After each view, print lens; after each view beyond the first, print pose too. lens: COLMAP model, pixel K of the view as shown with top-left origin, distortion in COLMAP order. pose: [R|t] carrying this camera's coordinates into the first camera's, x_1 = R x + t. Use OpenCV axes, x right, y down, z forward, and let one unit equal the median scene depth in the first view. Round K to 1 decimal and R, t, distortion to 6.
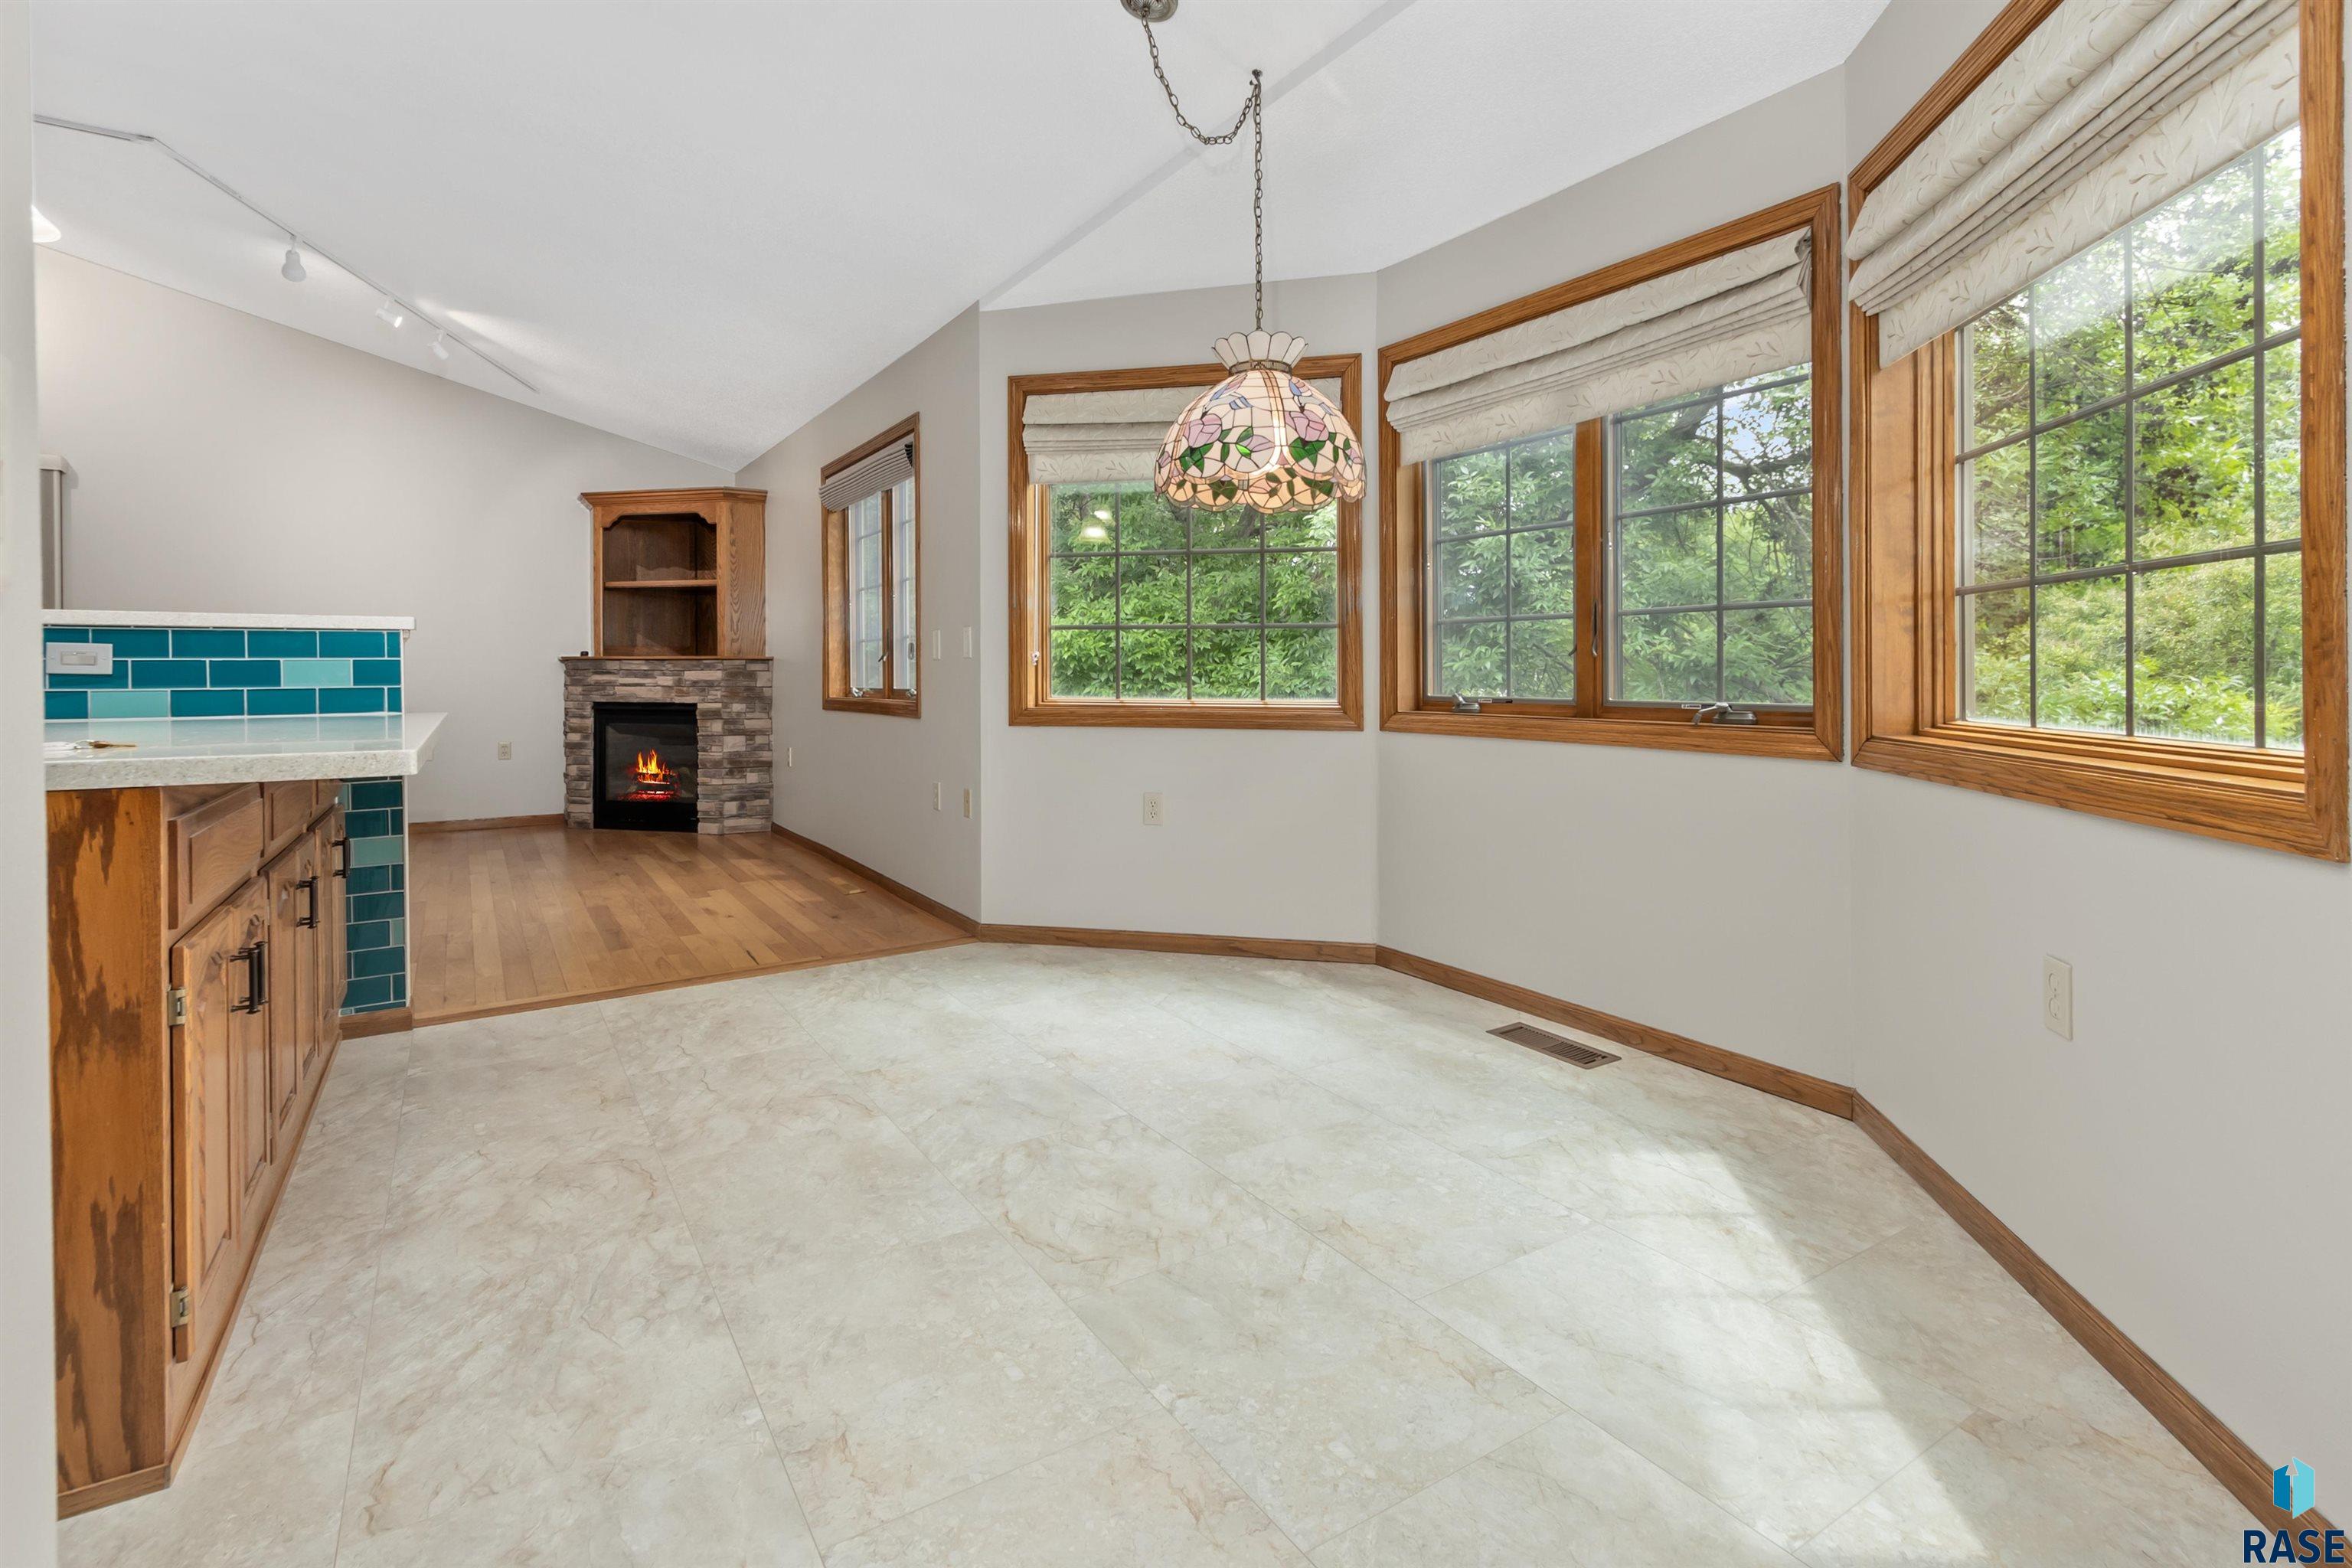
lens RADIAL K [[1112.9, 0, 1184.4], [0, 1112.9, 679.6], [0, 0, 1]] dist [0.000334, -0.000899]
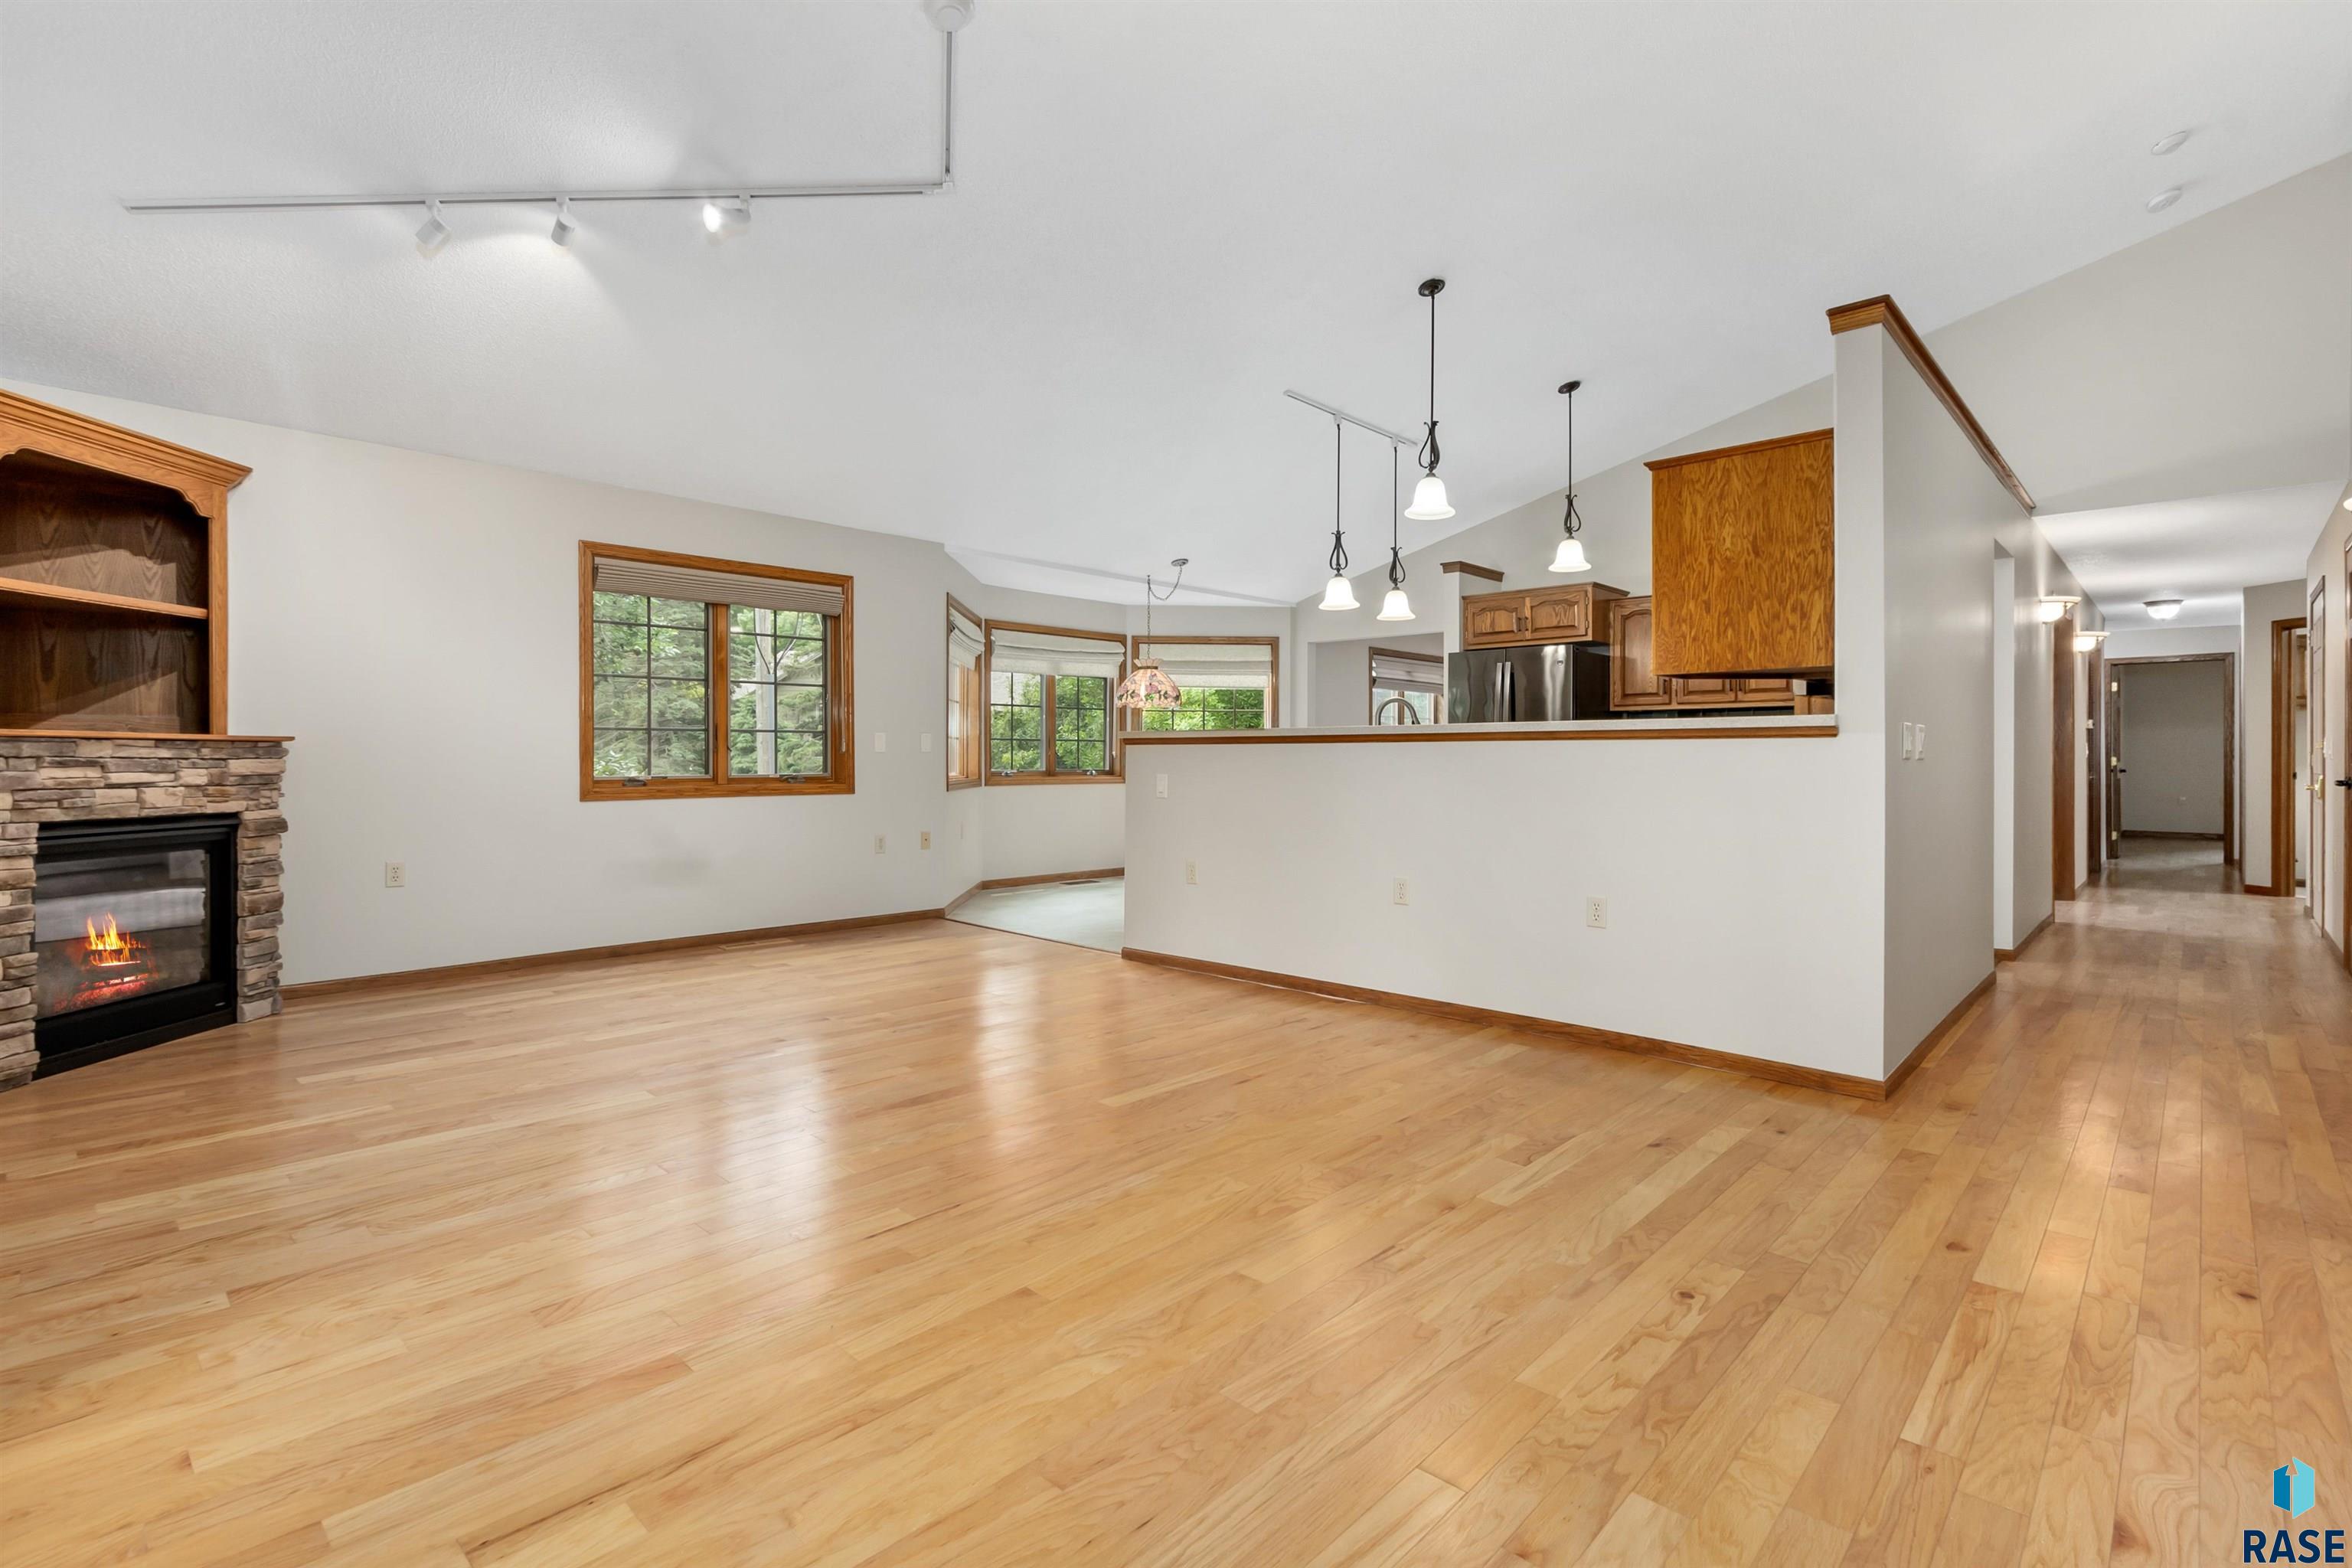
lens RADIAL K [[1080.8, 0, 1172.4], [0, 1080.8, 754.6], [0, 0, 1]] dist [-0.001840, -0.000983]
pose [[-0.234093, 0.001524, 0.972213, -1.143777], [0.003169, 0.999995, -0.000804, -0.008578], [-0.972209, 0.002893, -0.234096, 0.638628]]
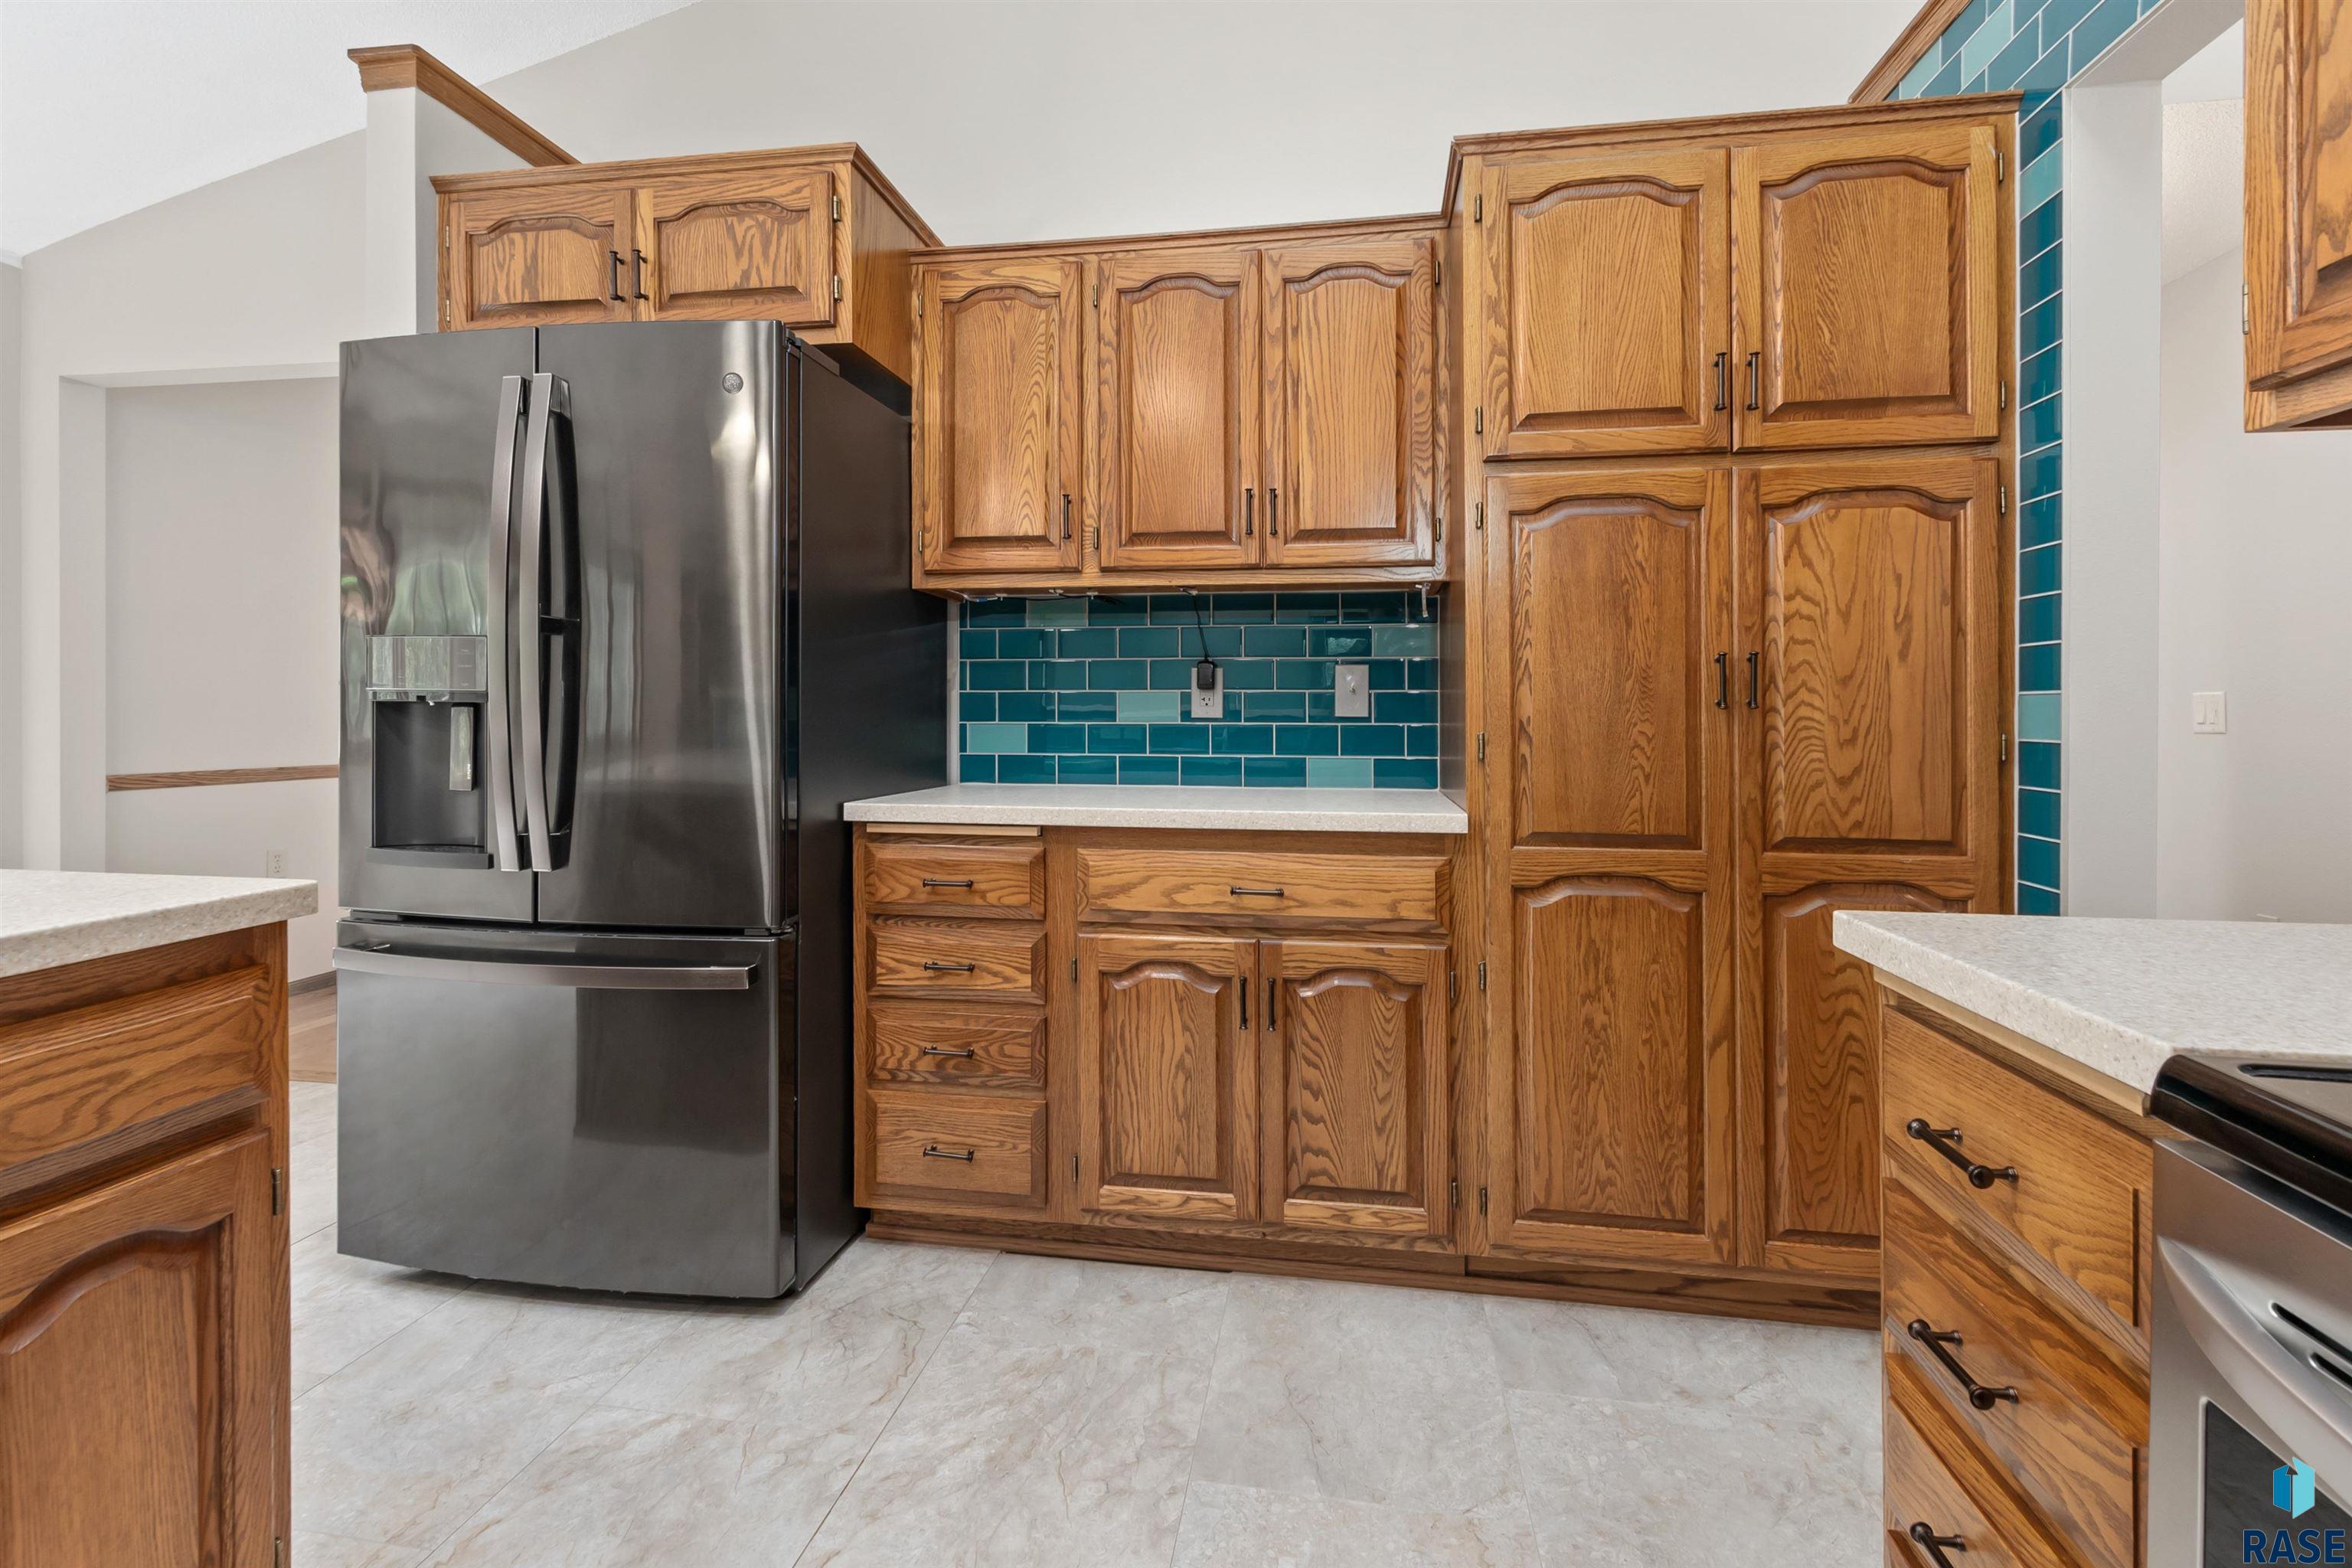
lens RADIAL K [[1104.2, 0, 1168.2], [0, 1104.2, 729.5], [0, 0, 1]] dist [-0.000645, 0.000174]
pose [[-0.741346, -0.016970, 0.670908, -0.503876], [-0.002947, 0.999753, 0.022031, -0.012763], [-0.671116, 0.014356, -0.741213, 0.173524]]
